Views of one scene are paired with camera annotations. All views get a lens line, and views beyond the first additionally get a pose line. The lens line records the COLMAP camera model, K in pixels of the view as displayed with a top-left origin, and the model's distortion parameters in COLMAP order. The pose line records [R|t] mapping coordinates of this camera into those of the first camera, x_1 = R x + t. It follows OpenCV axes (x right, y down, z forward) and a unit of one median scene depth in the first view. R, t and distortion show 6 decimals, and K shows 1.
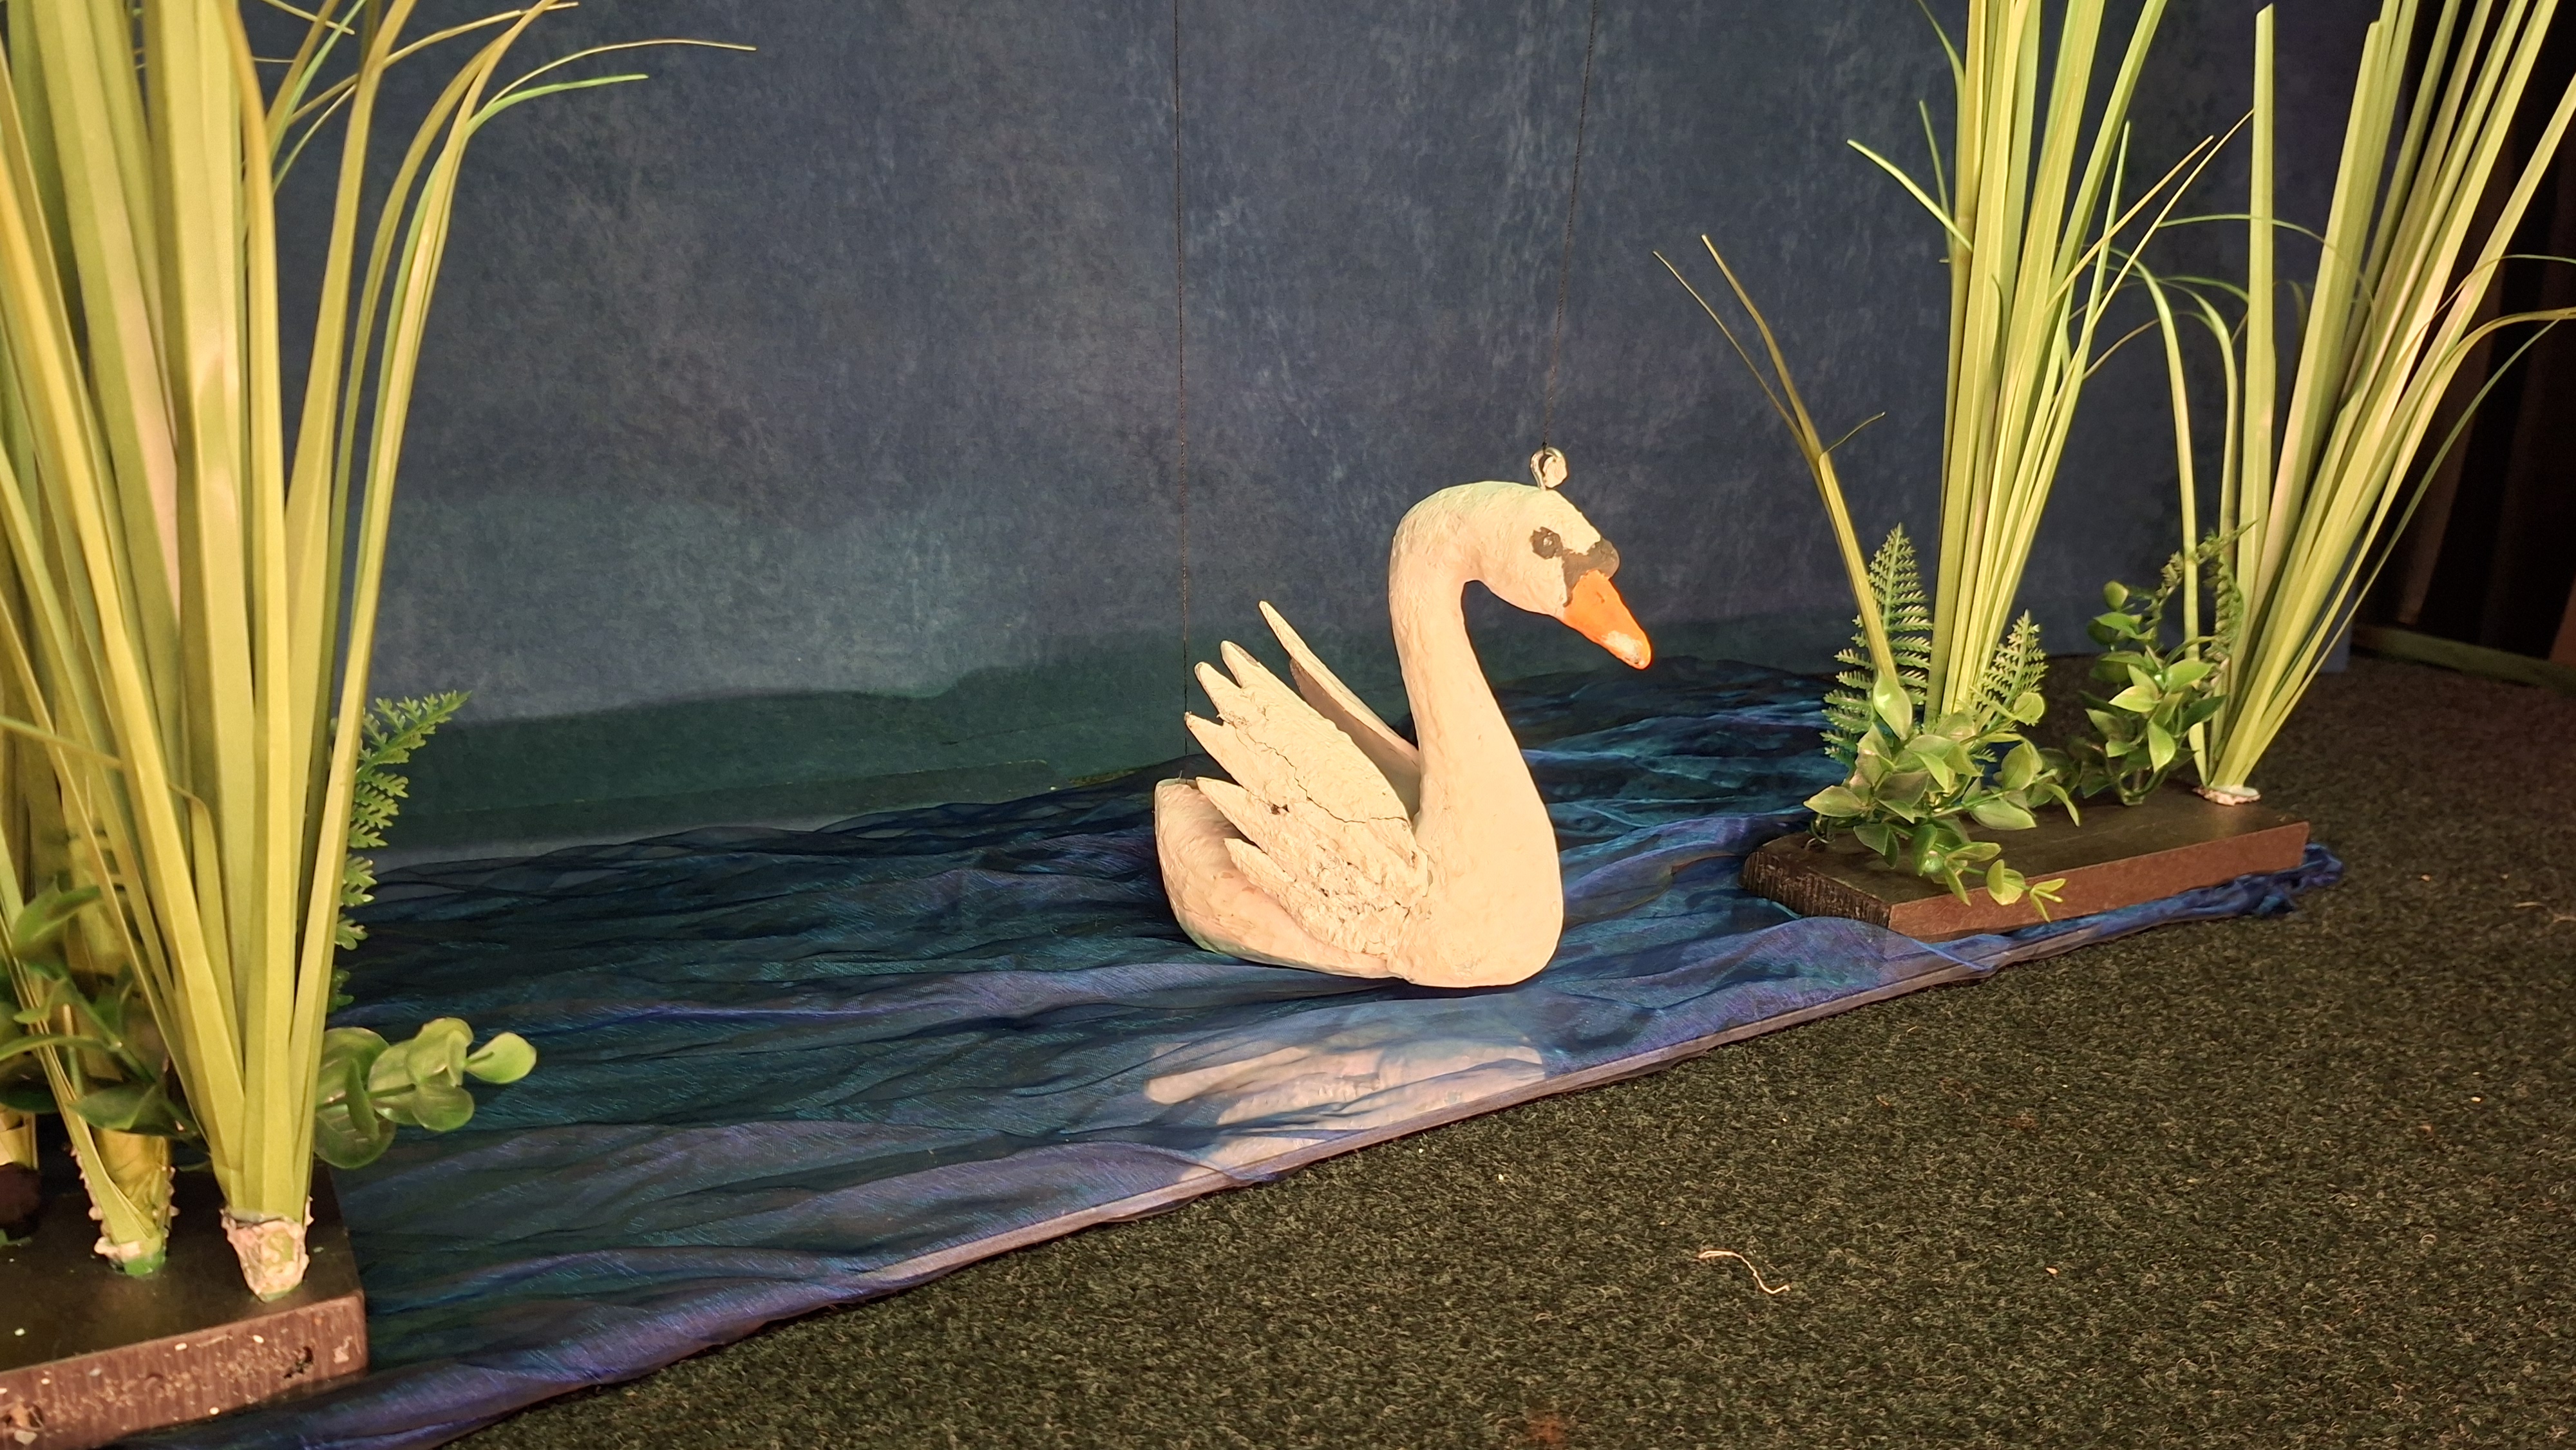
lens RADIAL K [[1816.6, 0, 1250.5], [0, 1816.6, 734.6], [0, 0, 1]] dist [0.073654, -0.117837]
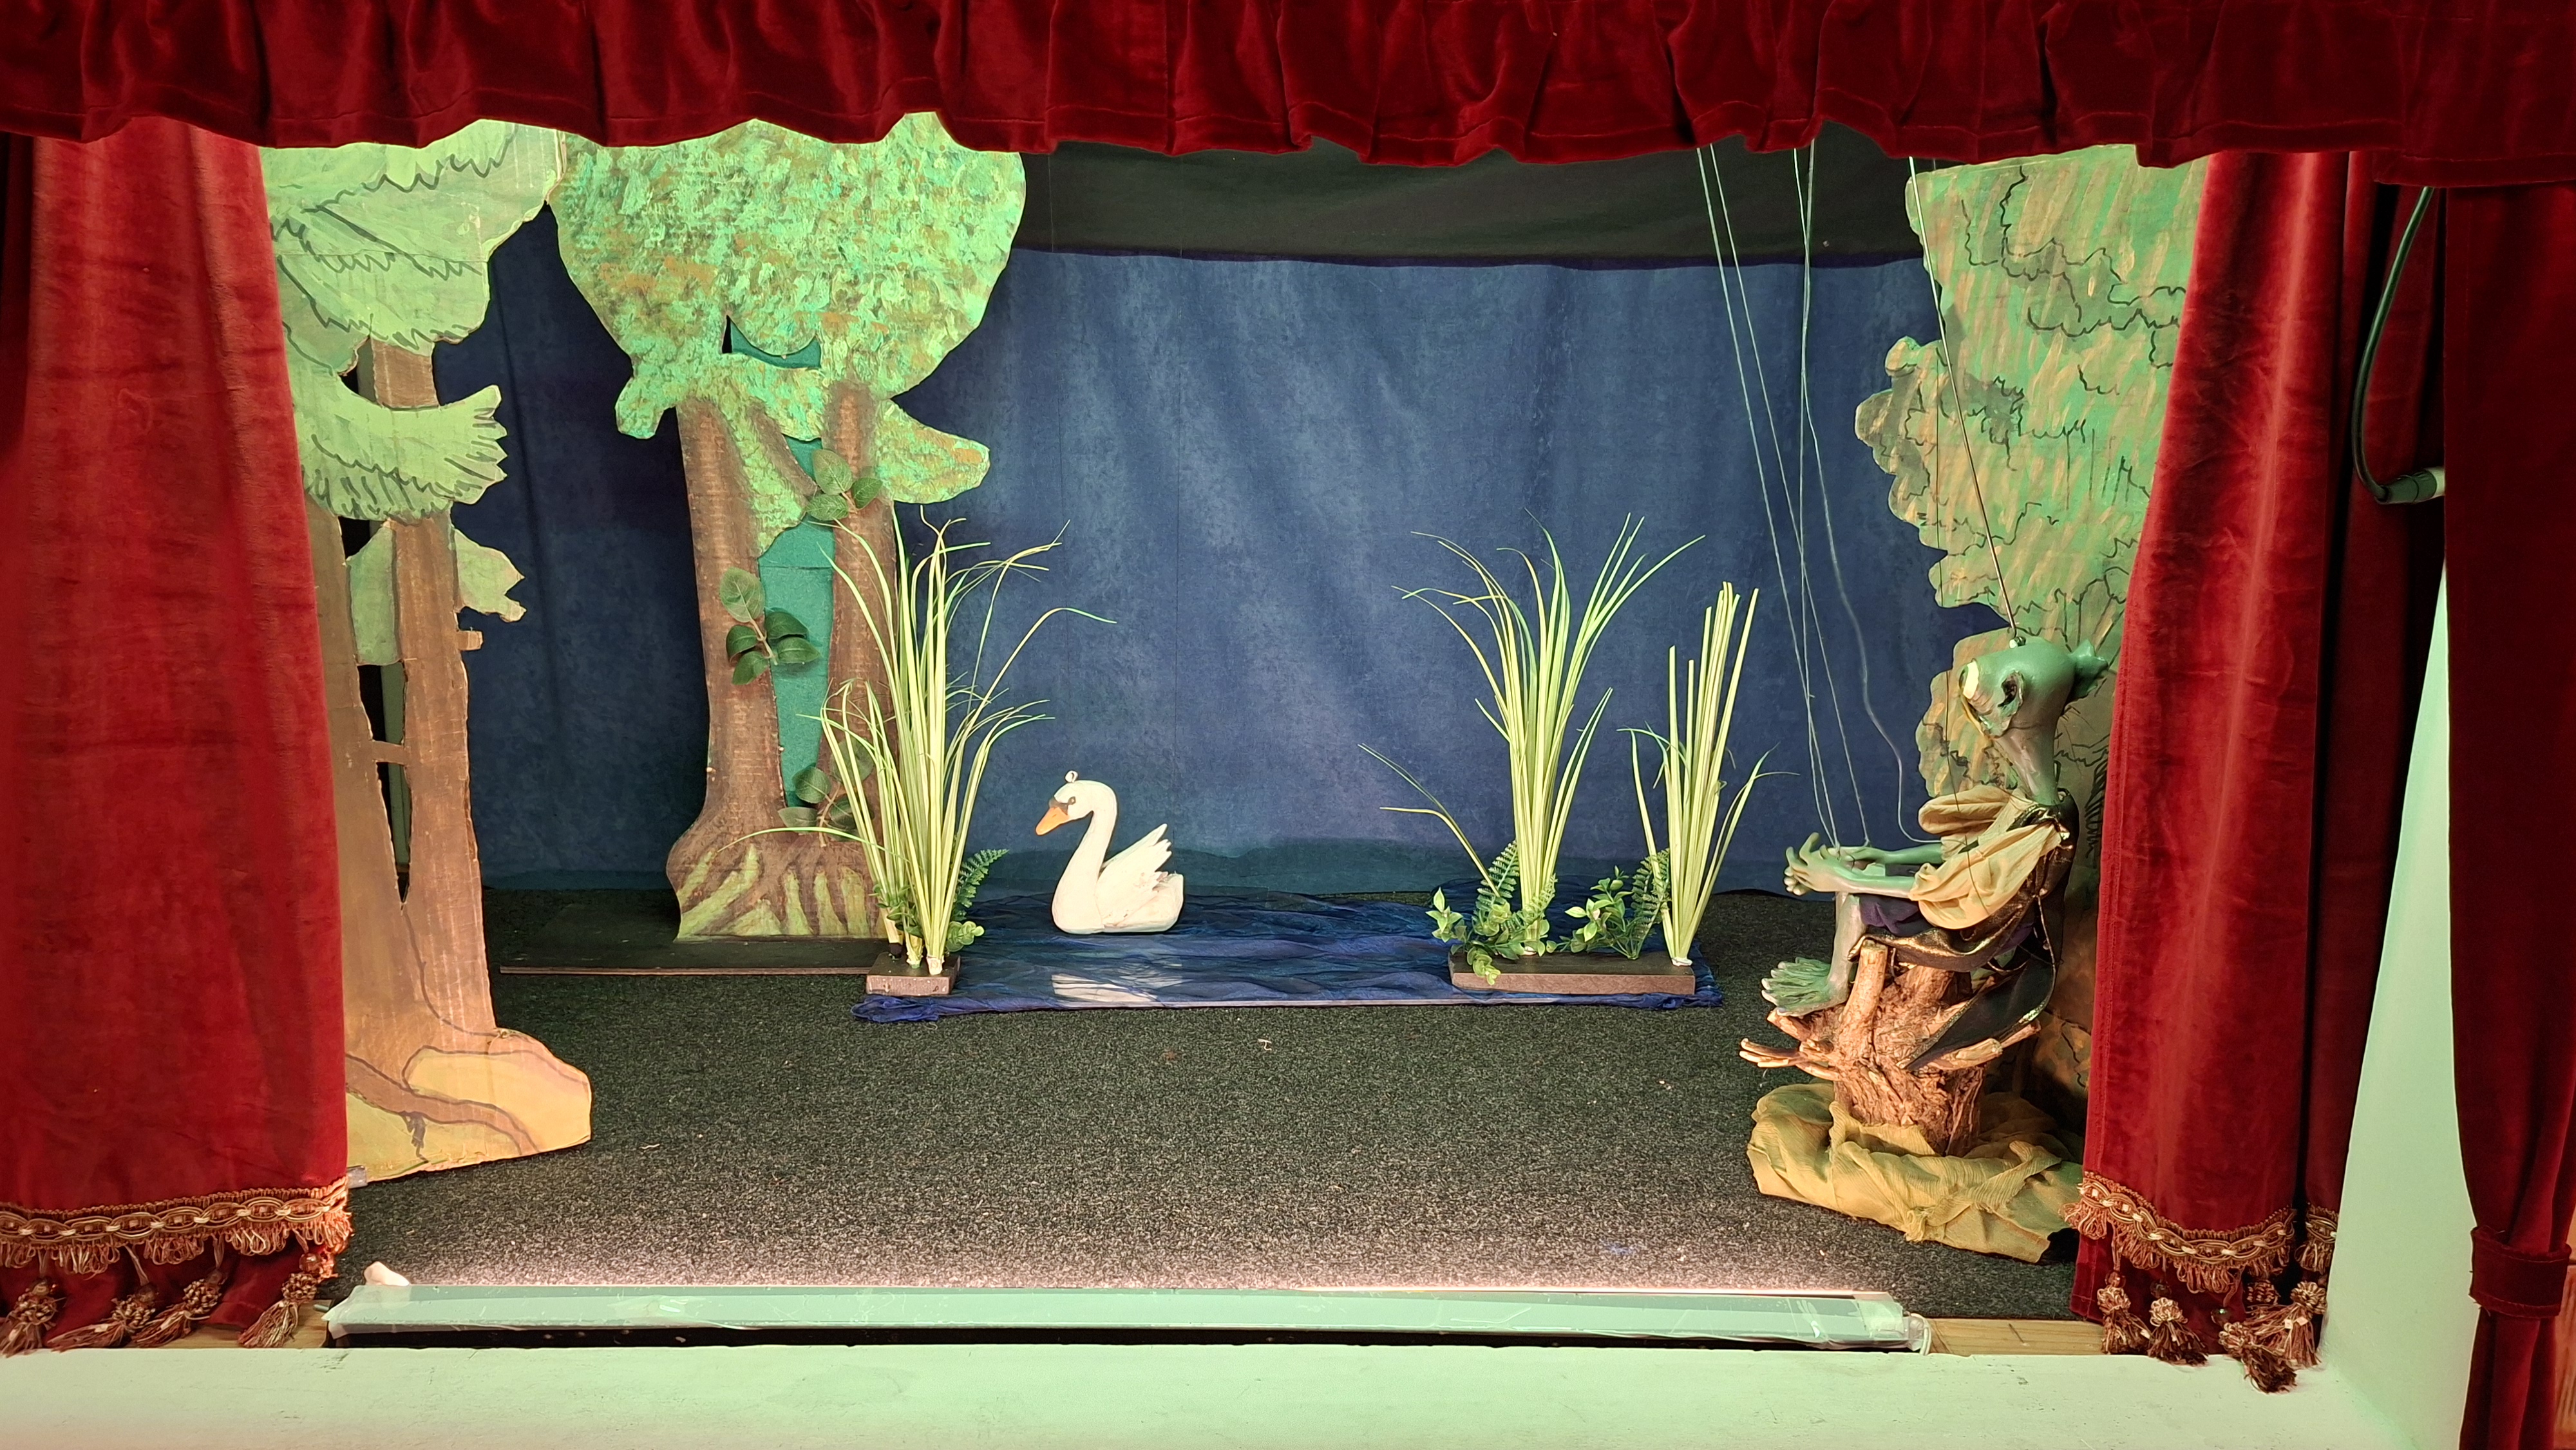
lens RADIAL K [[1824.7, 0, 1283.7], [0, 1824.7, 761.3], [0, 0, 1]] dist [0.082517, -0.138400]
pose [[0.867974, 0.090246, -0.488340, 1.230783], [-0.105533, 0.994409, -0.003805, -0.165301], [0.485266, 0.054839, 0.872645, -1.346758]]
